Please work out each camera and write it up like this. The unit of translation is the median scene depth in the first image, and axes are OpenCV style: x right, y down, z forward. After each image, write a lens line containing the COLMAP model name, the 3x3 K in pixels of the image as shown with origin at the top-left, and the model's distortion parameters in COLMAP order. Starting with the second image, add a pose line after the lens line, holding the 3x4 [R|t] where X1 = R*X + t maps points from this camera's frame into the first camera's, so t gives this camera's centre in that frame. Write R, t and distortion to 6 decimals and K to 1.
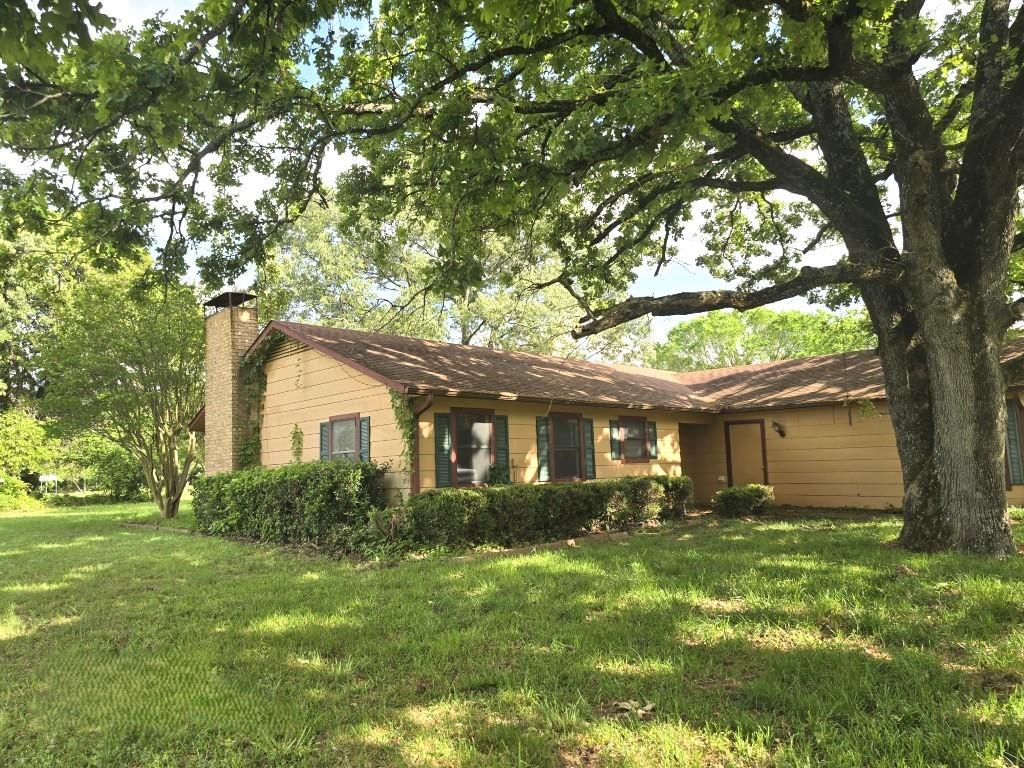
lens RADIAL K [[690.1, 0, 505.4], [0, 690.1, 384.8], [0, 0, 1]] dist [0.056485, -0.042733]
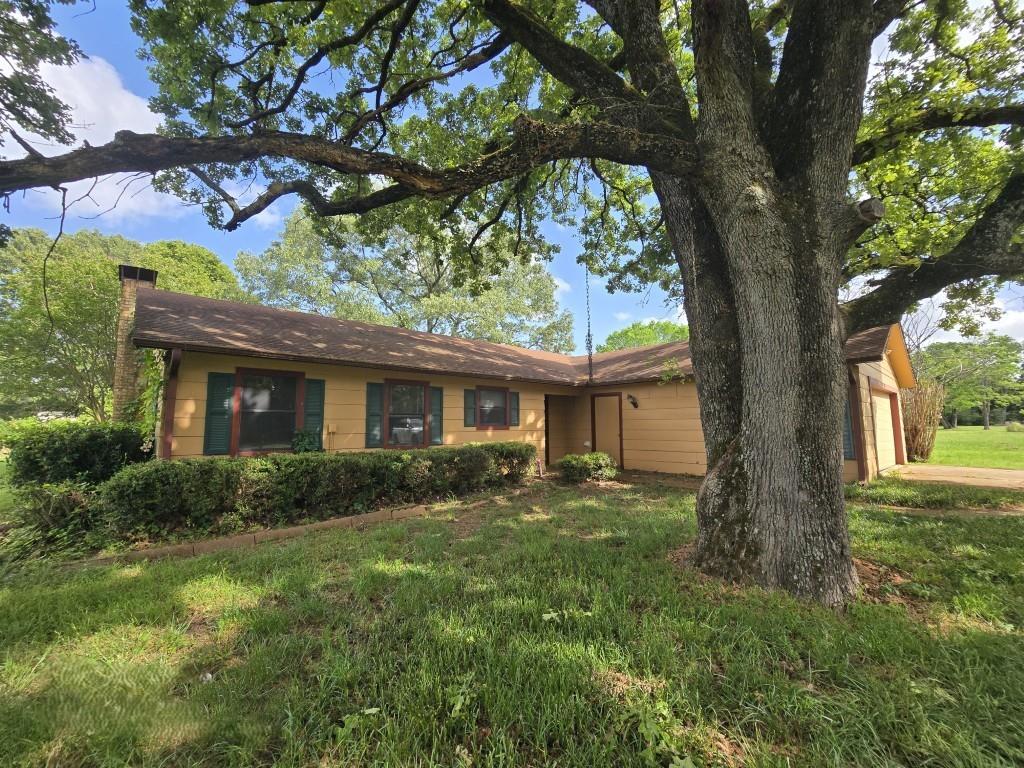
lens RADIAL K [[424.3, 0, 514.7], [0, 424.3, 375.6], [0, 0, 1]] dist [-0.002524, -0.000462]
pose [[0.999705, 0.018184, -0.016098, 0.277210], [-0.018162, 0.999834, 0.001497, 0.032957], [0.016122, -0.001204, 0.999869, 0.405923]]
